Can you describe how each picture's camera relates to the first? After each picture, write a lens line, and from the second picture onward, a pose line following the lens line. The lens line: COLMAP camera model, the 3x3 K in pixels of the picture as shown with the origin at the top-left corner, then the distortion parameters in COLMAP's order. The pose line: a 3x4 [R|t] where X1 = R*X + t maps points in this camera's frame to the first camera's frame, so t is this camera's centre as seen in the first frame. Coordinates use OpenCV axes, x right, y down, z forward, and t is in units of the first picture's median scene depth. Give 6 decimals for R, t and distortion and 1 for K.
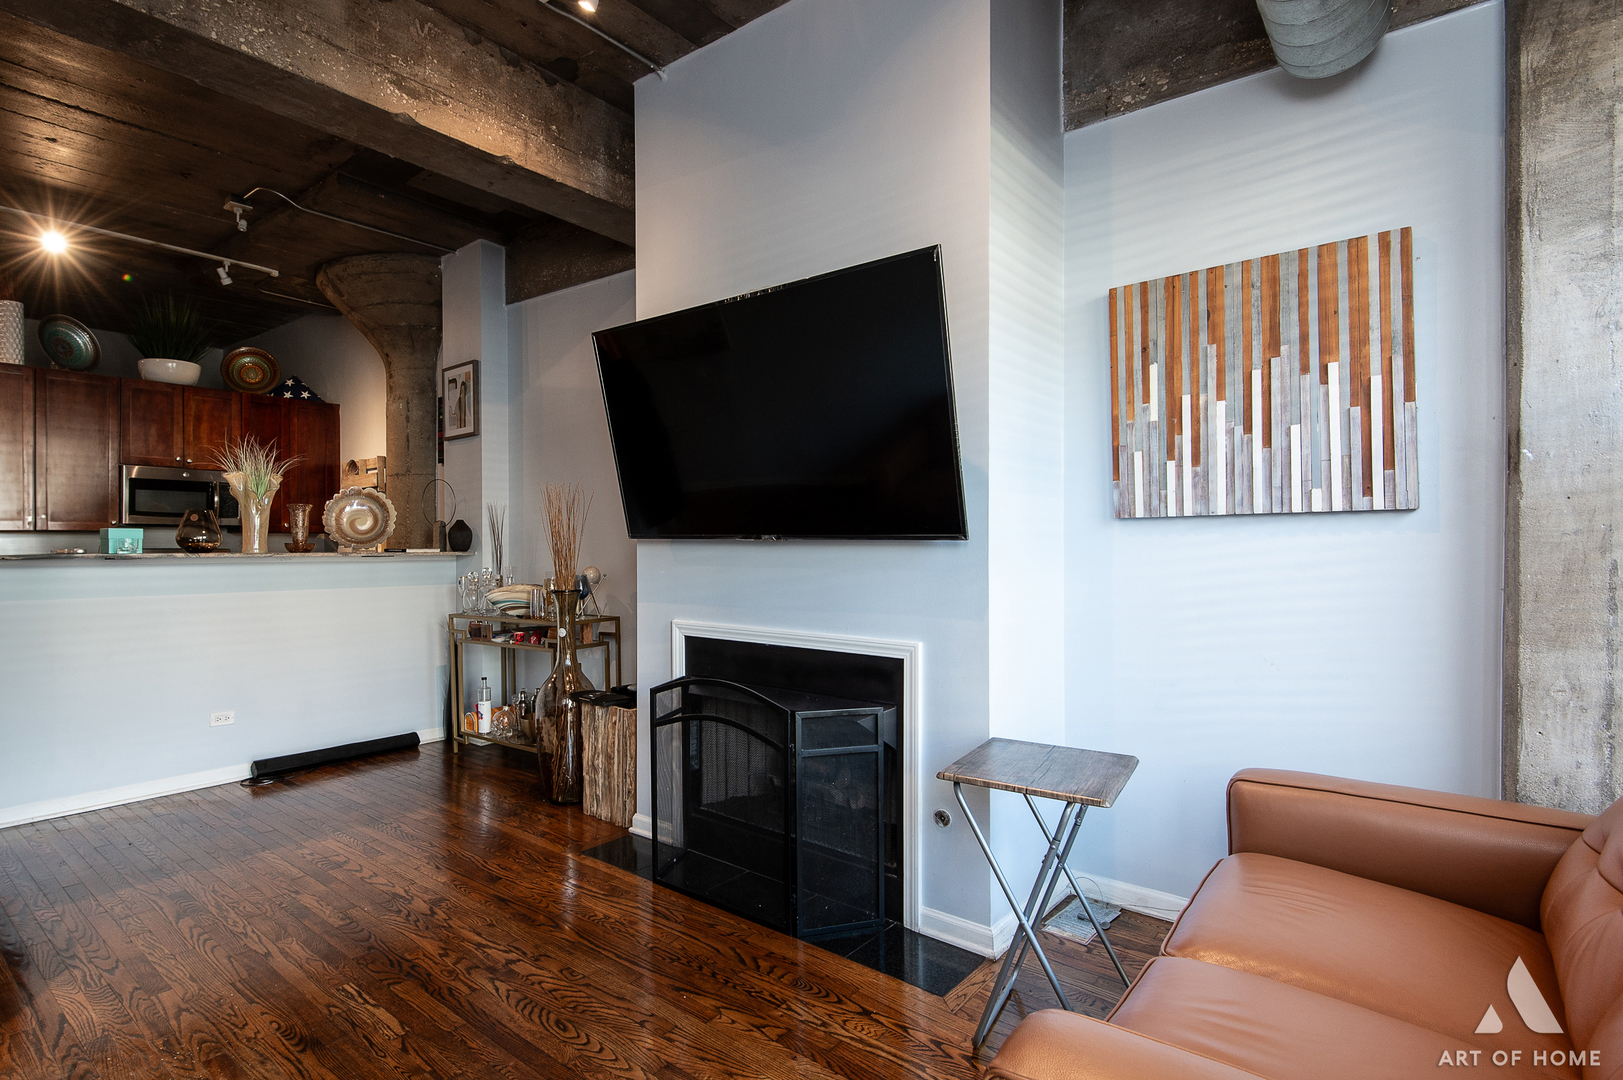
lens RADIAL K [[815.0, 0, 698.6], [0, 815.0, 539.0], [0, 0, 1]] dist [0.029374, -0.015455]
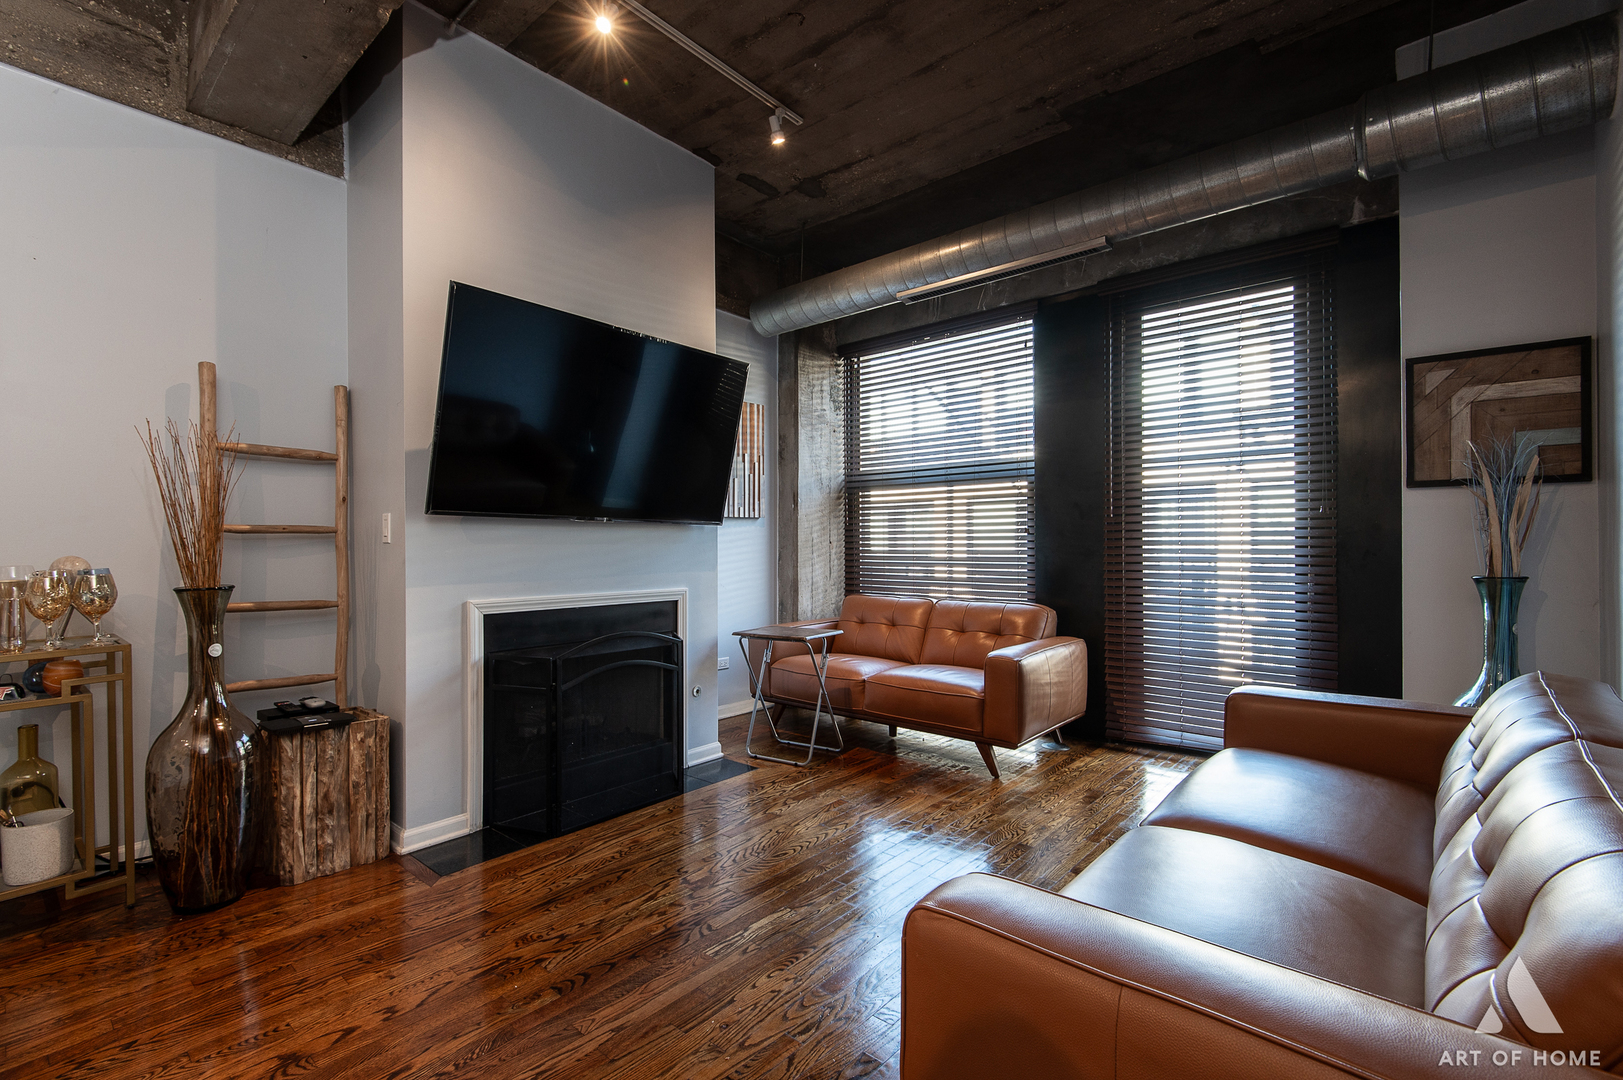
lens RADIAL K [[722.7, 0, 805.7], [0, 722.7, 539.3], [0, 0, 1]] dist [0.024190, -0.016927]
pose [[-0.024459, 0.010961, 0.999641, -1.121888], [-0.000556, 0.999940, -0.010978, 0.044359], [-0.999701, -0.000824, -0.024451, 0.771811]]
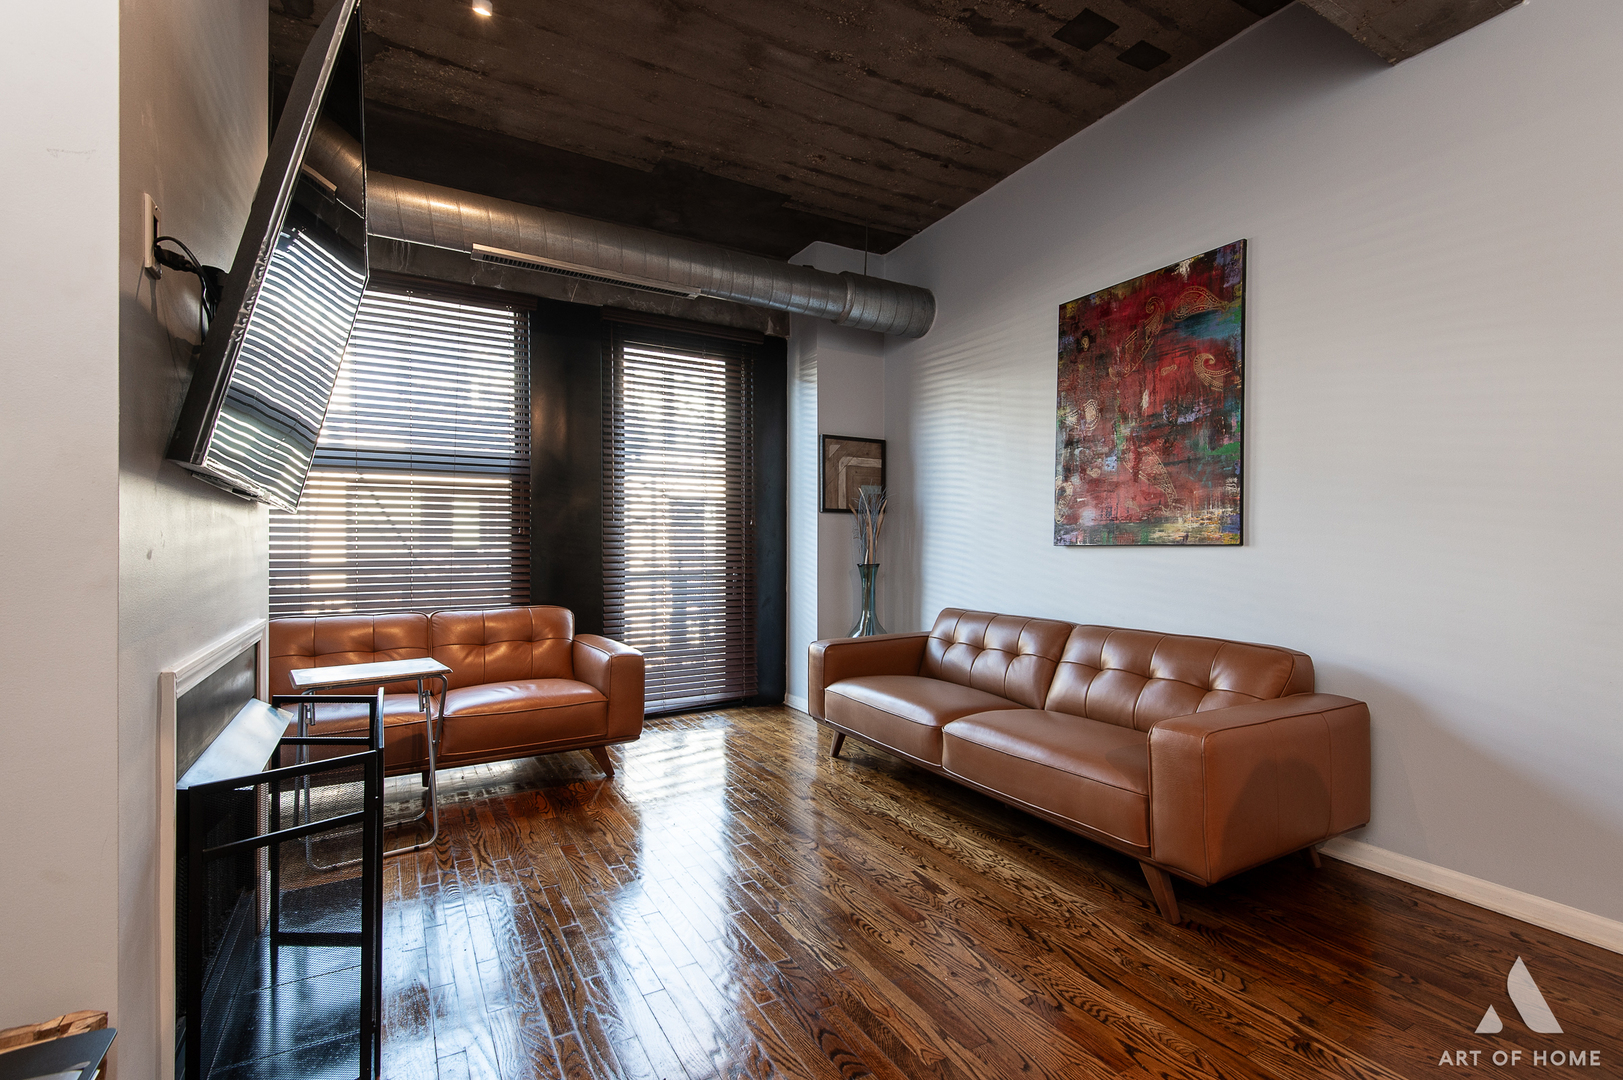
lens RADIAL K [[722.7, 0, 805.7], [0, 722.7, 539.3], [0, 0, 1]] dist [0.024190, -0.016927]
pose [[-0.953342, 0.006018, 0.301831, -0.560058], [0.002428, 0.999922, -0.012270, 0.043842], [-0.301881, -0.010965, -0.953282, 1.556607]]
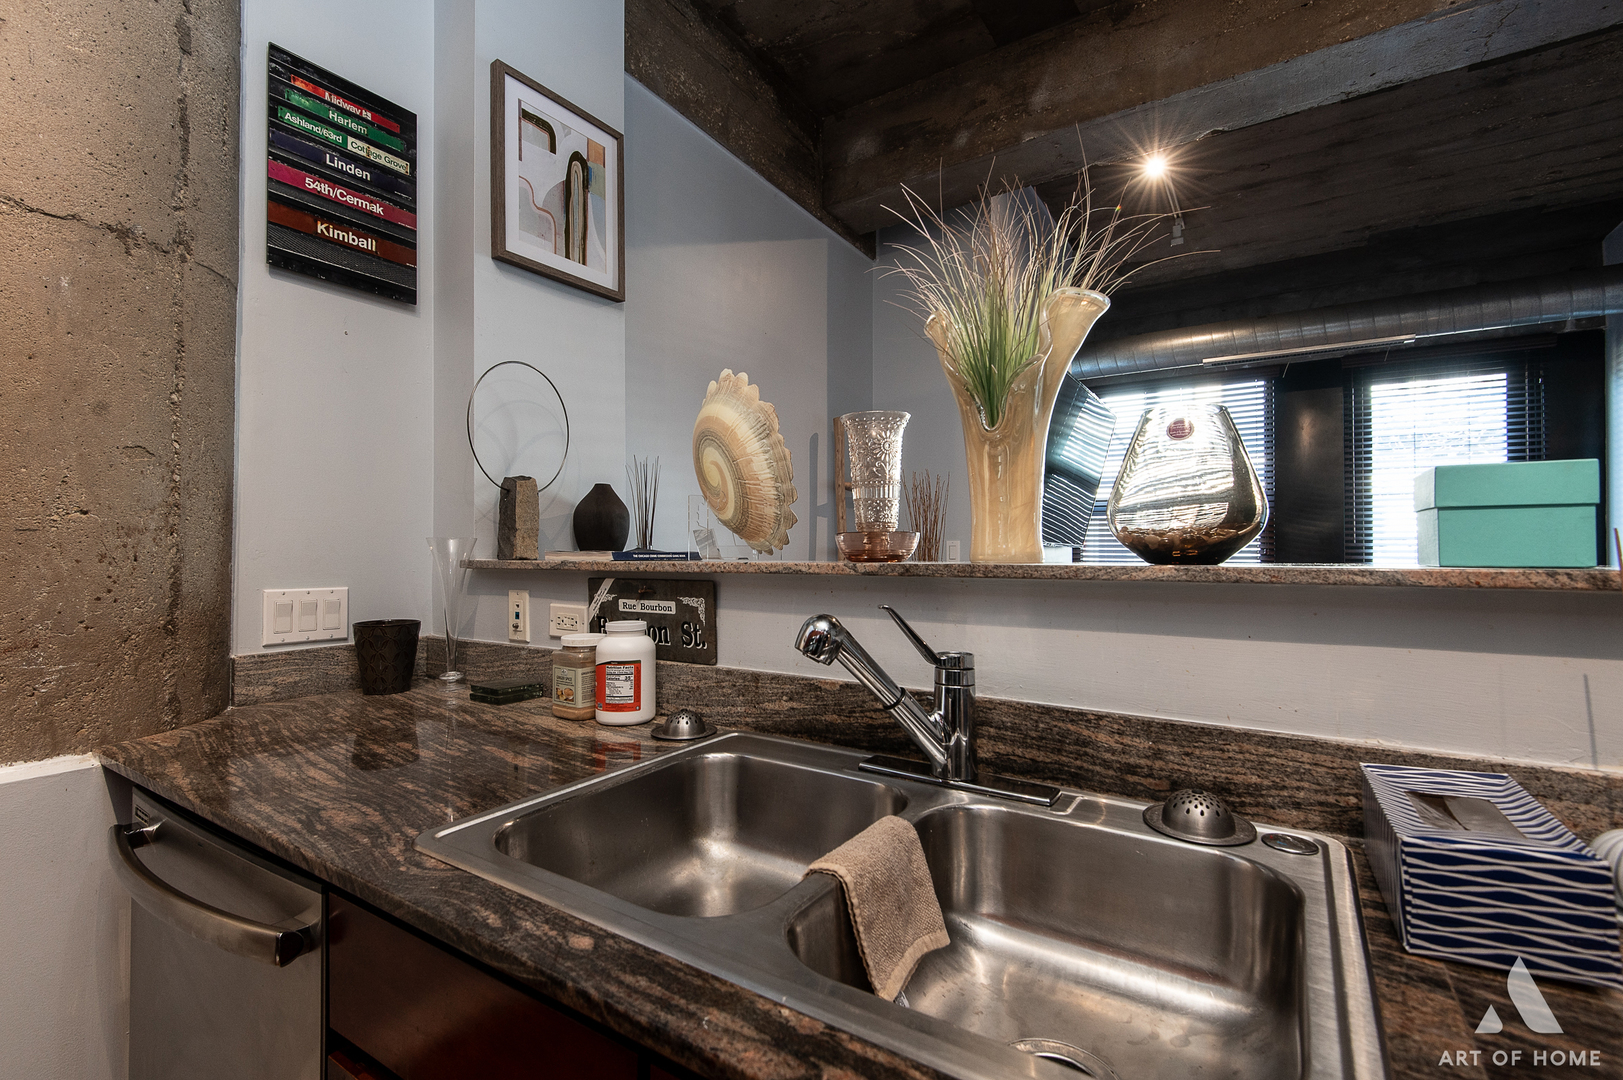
lens RADIAL K [[722.7, 0, 805.7], [0, 722.7, 539.3], [0, 0, 1]] dist [0.024190, -0.016927]
pose [[-0.157514, 0.015608, 0.987393, -1.293587], [-0.010283, 0.999795, -0.017444, 0.017873], [-0.987463, -0.012902, -0.157321, 1.819673]]
